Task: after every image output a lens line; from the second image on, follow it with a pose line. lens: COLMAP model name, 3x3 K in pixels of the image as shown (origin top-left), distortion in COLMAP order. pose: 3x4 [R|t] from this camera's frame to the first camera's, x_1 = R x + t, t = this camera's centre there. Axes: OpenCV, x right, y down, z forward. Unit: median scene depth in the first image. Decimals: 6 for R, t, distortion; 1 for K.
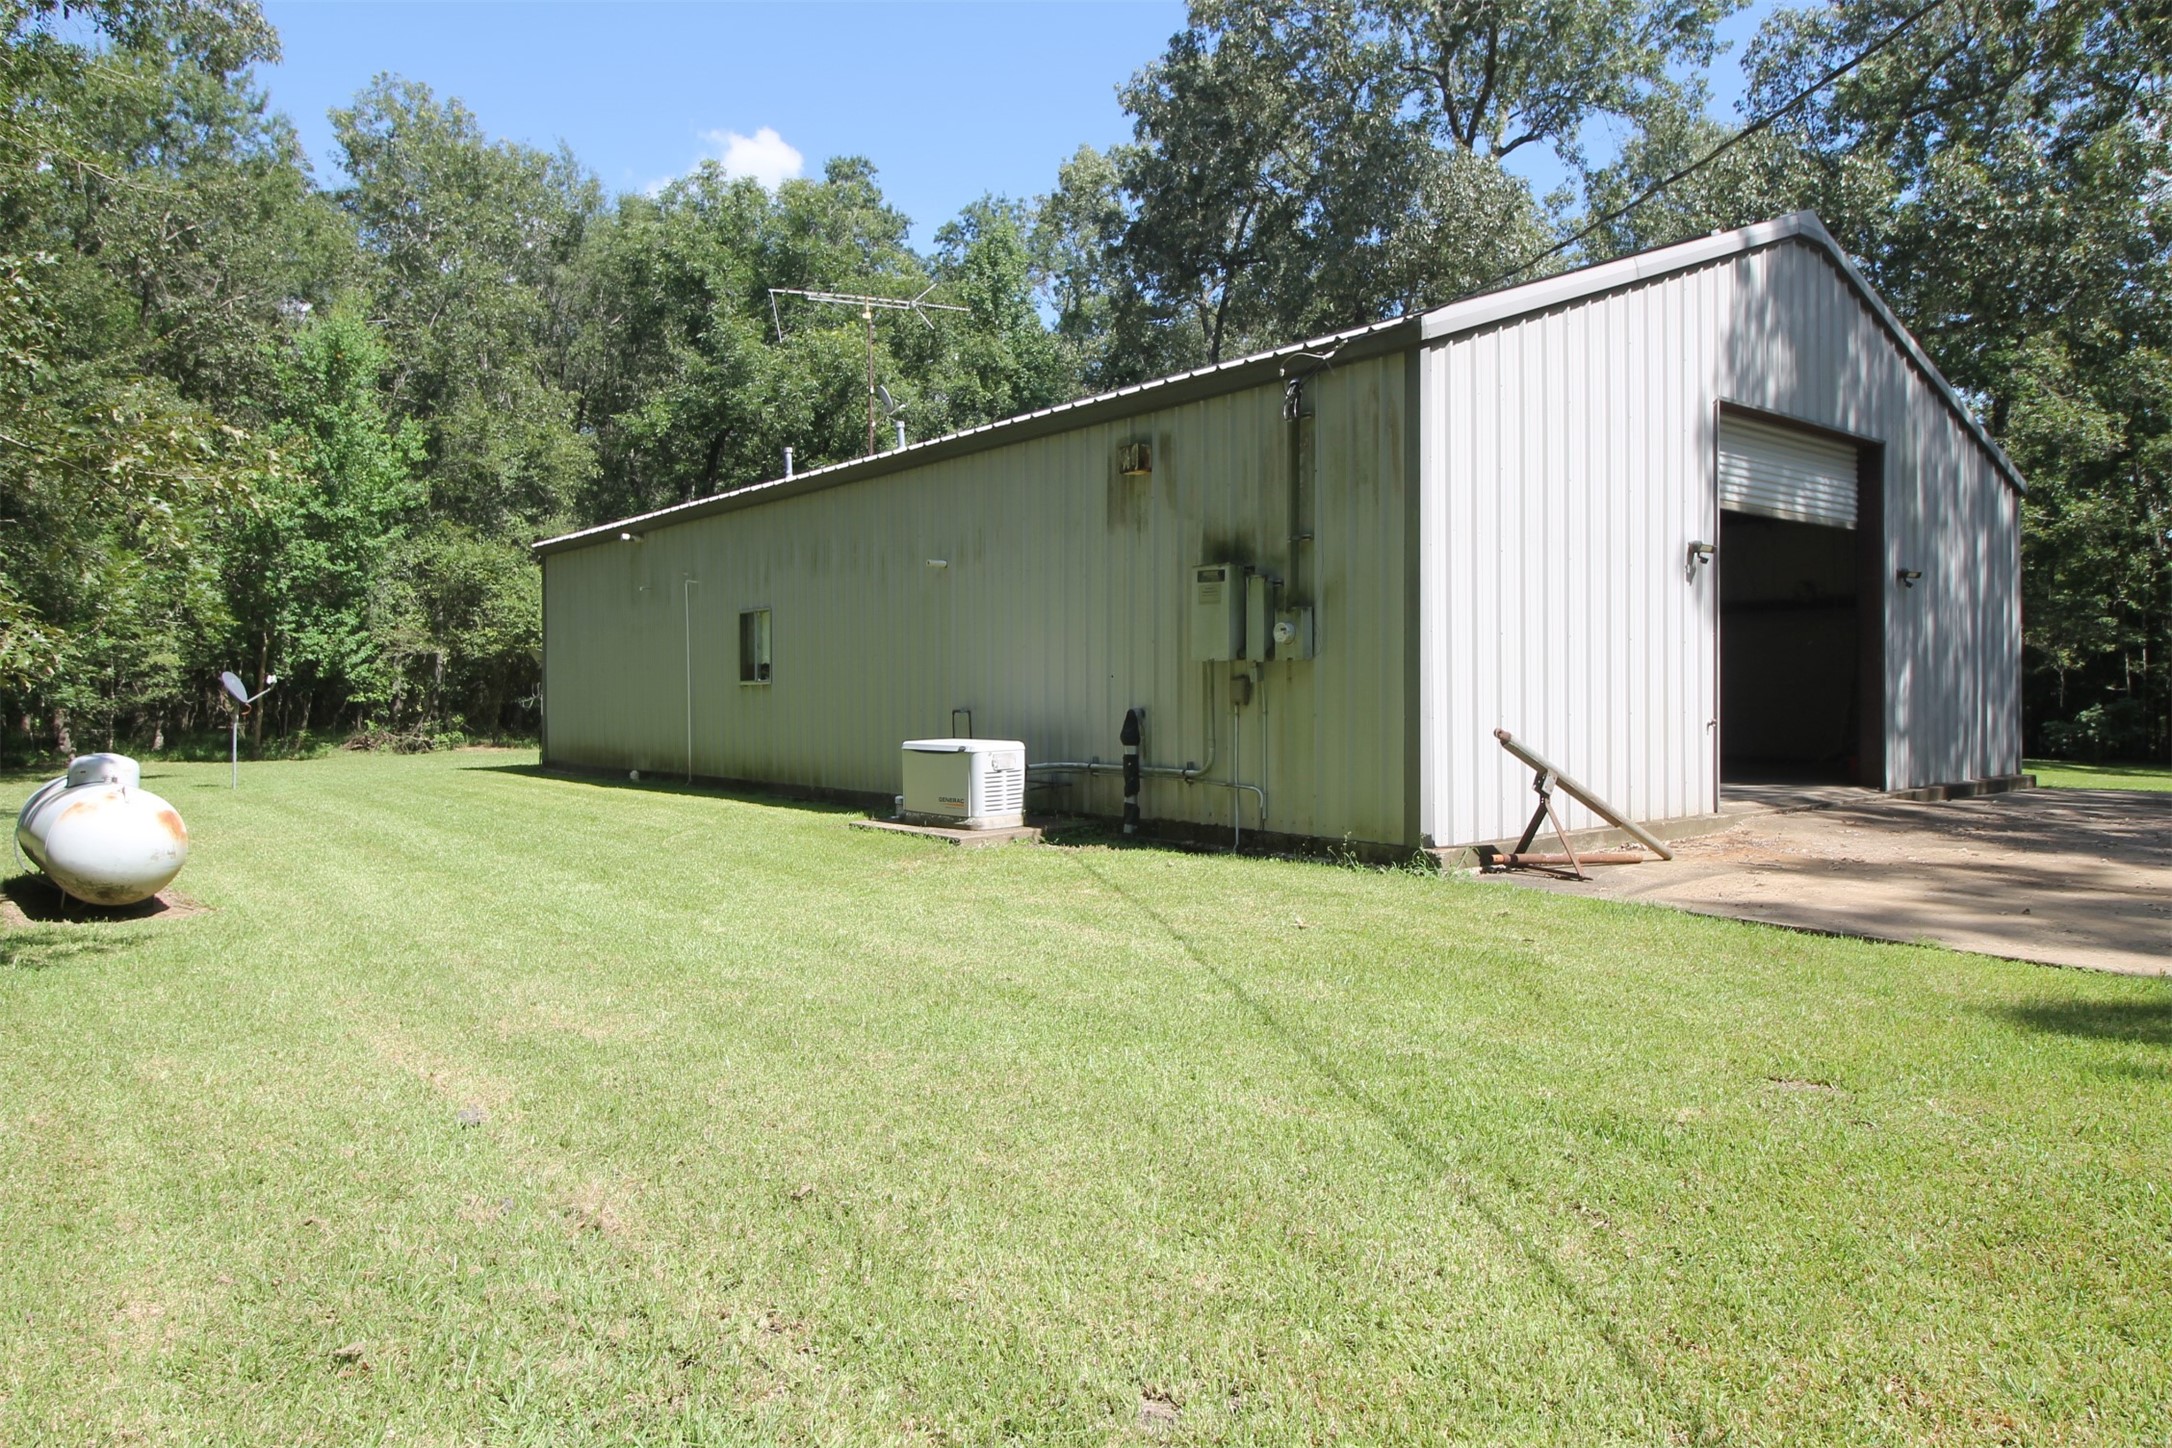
lens RADIAL K [[1348.5, 0, 1098.9], [0, 1348.5, 691.8], [0, 0, 1]] dist [0.002085, -0.000070]
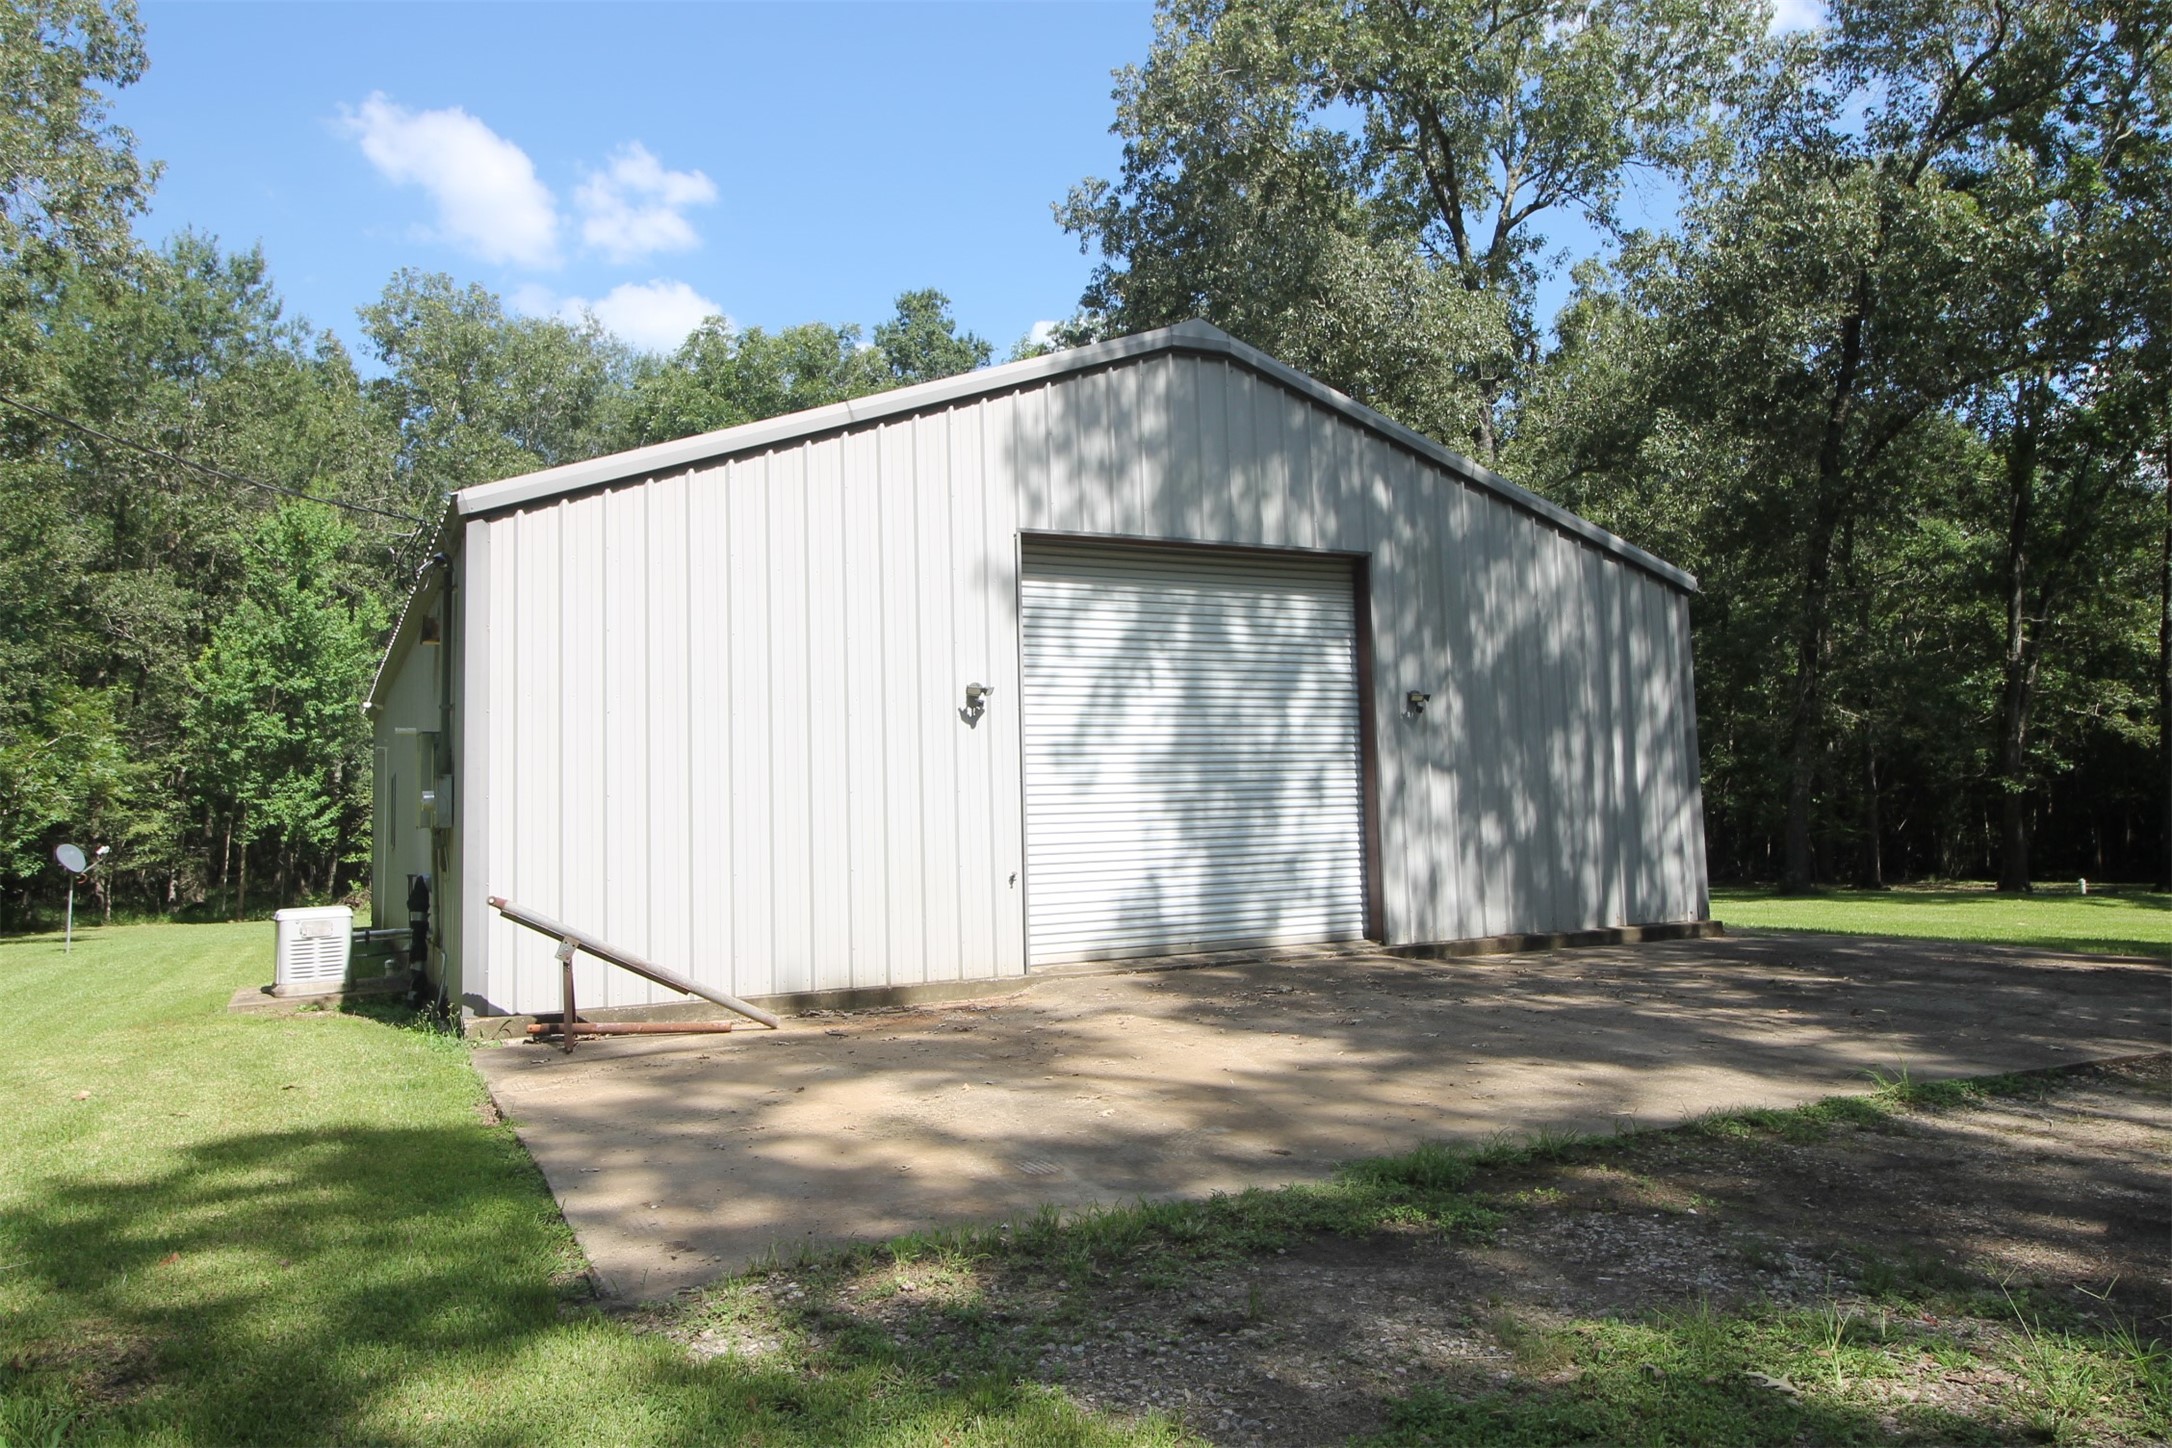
lens RADIAL K [[1468.2, 0, 1096.0], [0, 1468.2, 675.1], [0, 0, 1]] dist [0.006133, -0.000121]
pose [[0.978612, -0.048719, -0.199860, 0.239308], [0.028438, 0.994262, -0.103120, -0.002924], [0.203738, 0.095231, 0.974383, 0.006578]]
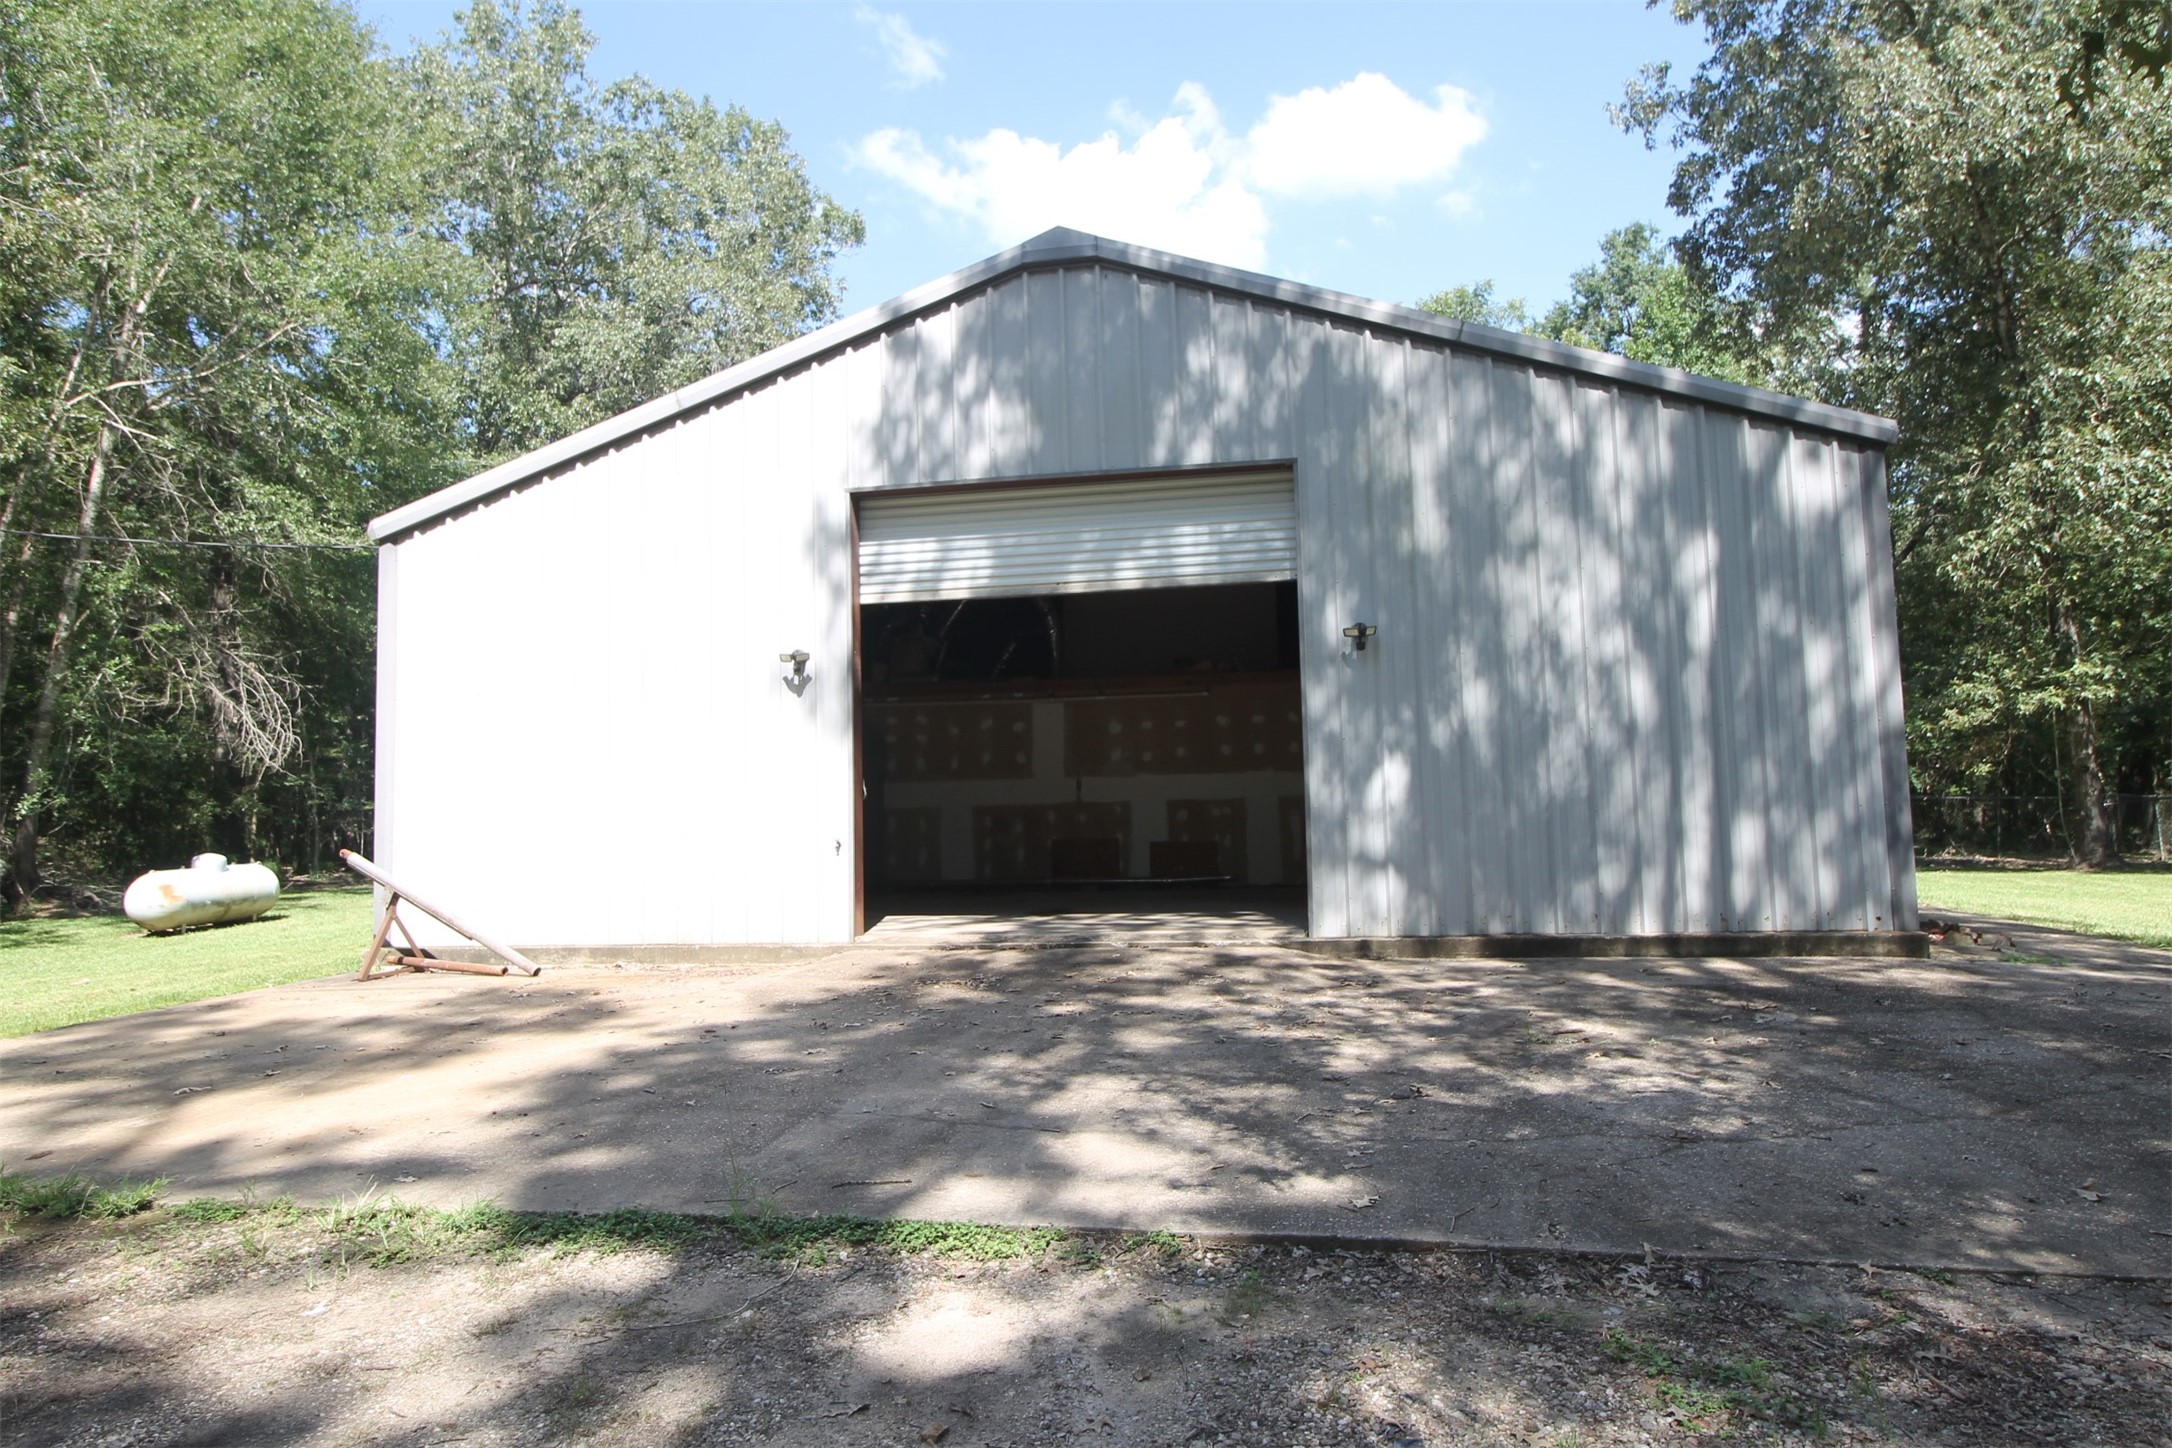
lens RADIAL K [[1348.5, 0, 1098.9], [0, 1348.5, 691.8], [0, 0, 1]] dist [0.002085, -0.000070]
pose [[0.671724, -0.078559, -0.736625, 0.412717], [0.025676, 0.996233, -0.082832, 0.000207], [0.740357, 0.036726, 0.671210, 0.167313]]
